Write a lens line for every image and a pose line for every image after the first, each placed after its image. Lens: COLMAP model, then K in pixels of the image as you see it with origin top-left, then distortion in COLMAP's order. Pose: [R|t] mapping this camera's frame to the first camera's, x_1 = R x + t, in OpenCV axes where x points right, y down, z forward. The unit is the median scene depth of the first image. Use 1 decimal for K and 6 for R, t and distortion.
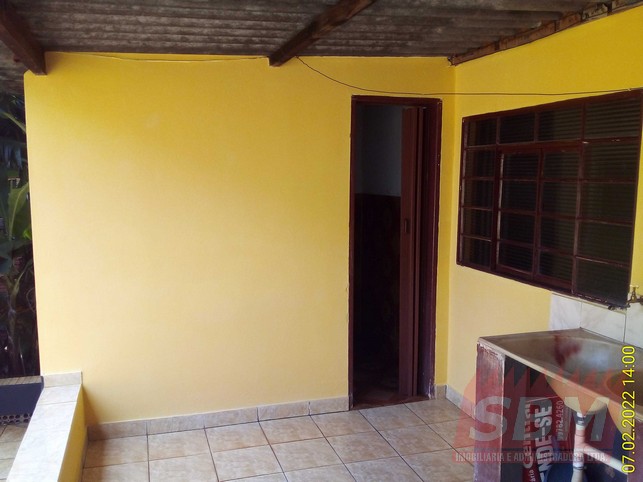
lens RADIAL K [[556.3, 0, 321.5], [0, 556.3, 241.0], [0, 0, 1]] dist [0.072073, -0.143630]
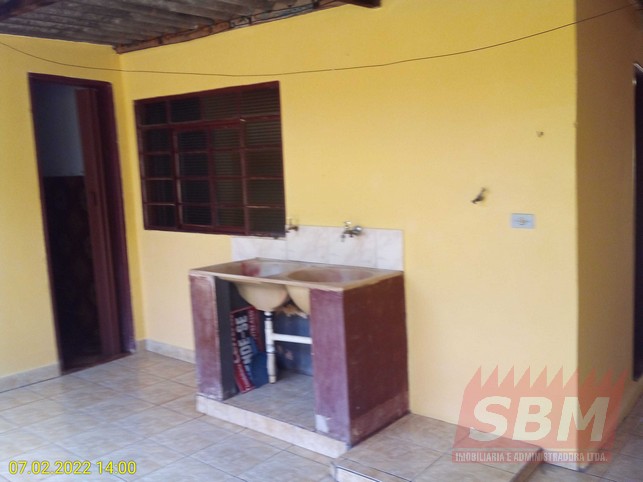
lens RADIAL K [[685.9, 0, 321.5], [0, 685.9, 241.0], [0, 0, 1]] dist [0.111906, -0.348499]
pose [[0.790113, -0.066412, 0.609353, -0.350242], [0.108143, 0.993622, -0.031930, 0.160844], [-0.603347, 0.091126, 0.792256, -0.331019]]
